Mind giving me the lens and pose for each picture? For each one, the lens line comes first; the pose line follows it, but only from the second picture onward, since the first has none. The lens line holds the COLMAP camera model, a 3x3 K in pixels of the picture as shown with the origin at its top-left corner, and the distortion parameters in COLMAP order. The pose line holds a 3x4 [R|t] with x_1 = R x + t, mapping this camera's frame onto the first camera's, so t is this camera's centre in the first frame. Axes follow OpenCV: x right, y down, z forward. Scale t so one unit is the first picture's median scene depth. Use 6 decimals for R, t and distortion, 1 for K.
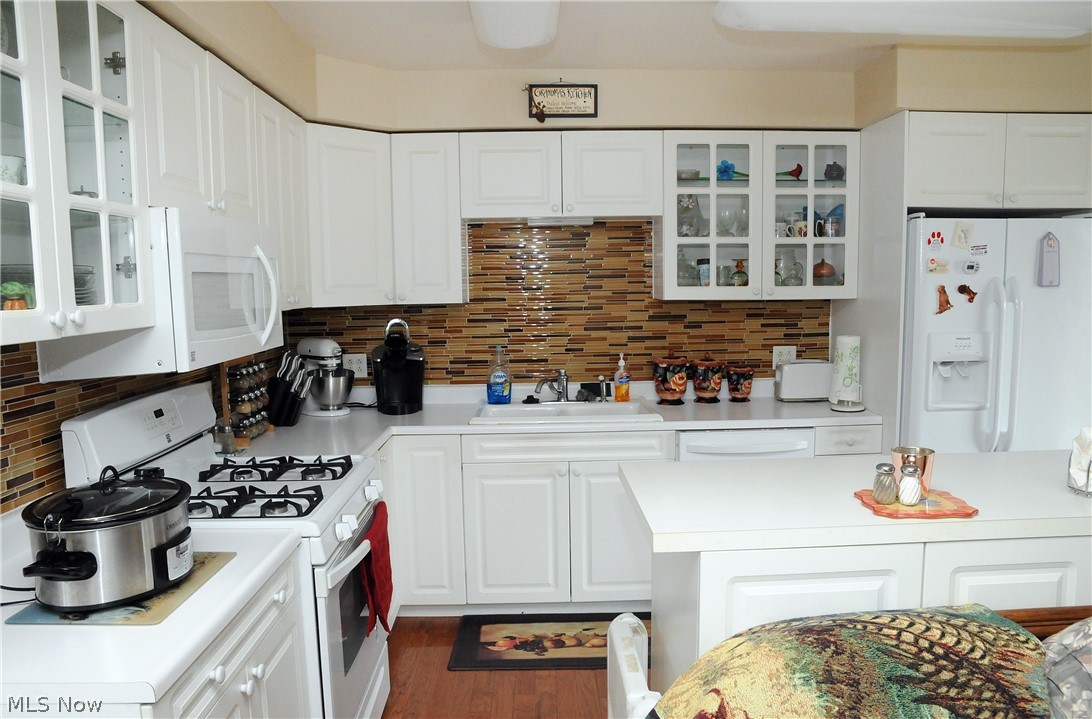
lens RADIAL K [[767.4, 0, 546.2], [0, 767.4, 360.5], [0, 0, 1]] dist [-0.077532, 0.022758]
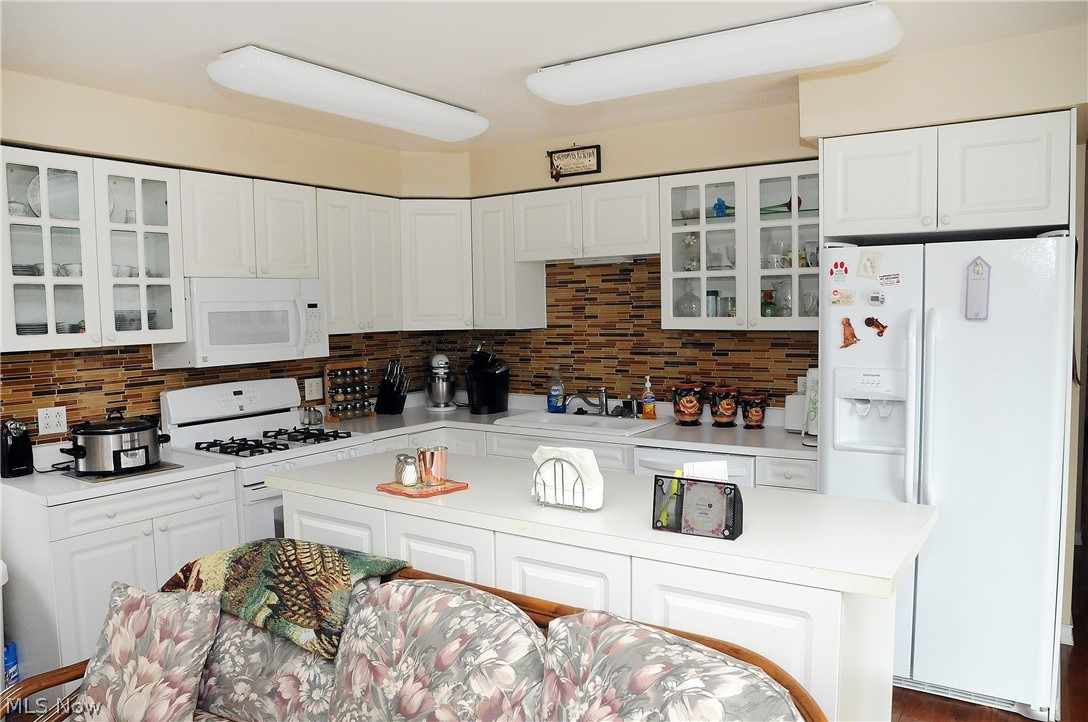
lens RADIAL K [[764.6, 0, 540.9], [0, 764.6, 364.5], [0, 0, 1]] dist [-0.077532, 0.022758]
pose [[0.814482, 0.041262, -0.578719, 0.658318], [-0.052296, 0.998629, -0.002401, -0.016236], [0.577827, 0.032220, 0.815523, 0.002707]]
